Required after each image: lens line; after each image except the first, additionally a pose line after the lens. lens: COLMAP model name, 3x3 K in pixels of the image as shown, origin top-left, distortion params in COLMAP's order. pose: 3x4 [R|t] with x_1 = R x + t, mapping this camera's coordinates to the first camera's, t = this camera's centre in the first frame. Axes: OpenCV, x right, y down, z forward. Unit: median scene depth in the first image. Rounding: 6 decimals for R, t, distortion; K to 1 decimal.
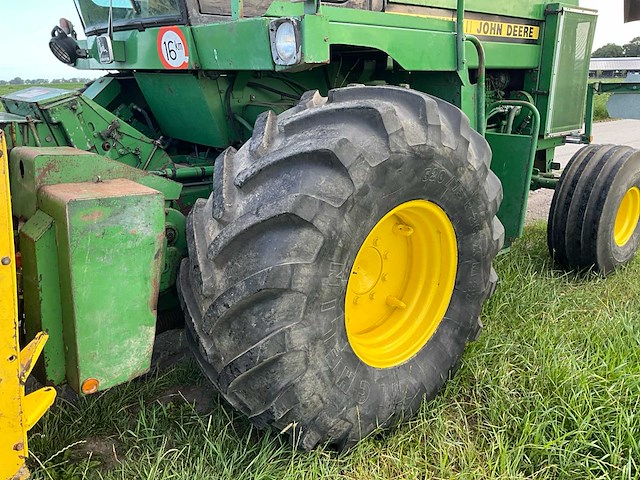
lens RADIAL K [[536.5, 0, 316.7], [0, 536.5, 248.5], [0, 0, 1]] dist [0.073377, -0.135861]
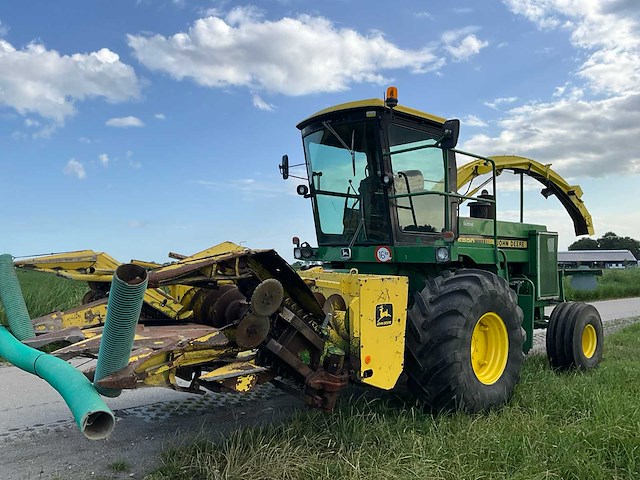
lens RADIAL K [[536.5, 0, 310.5], [0, 536.5, 245.8], [0, 0, 1]] dist [0.073377, -0.135861]
pose [[0.999956, 0.009227, 0.001934, -0.601158], [-0.008037, 0.941543, -0.336796, 0.426174], [-0.004929, 0.336765, 0.941576, -1.329115]]
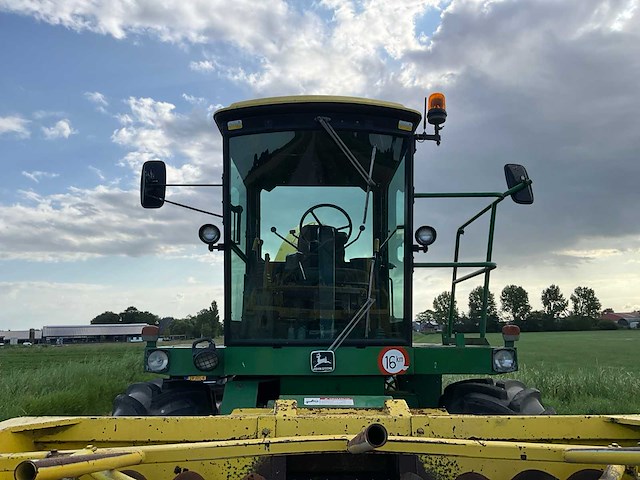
lens RADIAL K [[536.5, 0, 319.6], [0, 536.5, 229.0], [0, 0, 1]] dist [0.073377, -0.135861]
pose [[0.661527, 0.139412, 0.736849, -1.500282], [0.239766, 0.891676, -0.383962, -0.174546], [-0.710559, 0.430673, 0.556441, 0.179290]]
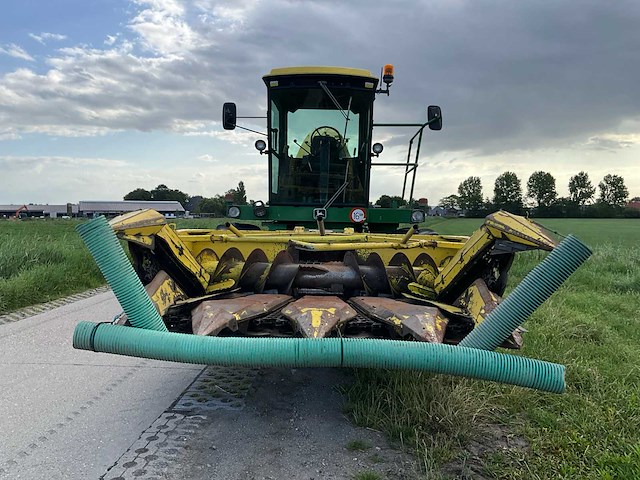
lens RADIAL K [[536.5, 0, 318.1], [0, 536.5, 245.7], [0, 0, 1]] dist [0.073377, -0.135861]
pose [[0.697184, -0.026694, 0.716395, -2.344370], [0.205151, 0.964944, -0.163695, 0.183953], [-0.686911, 0.261095, 0.678220, -0.666837]]
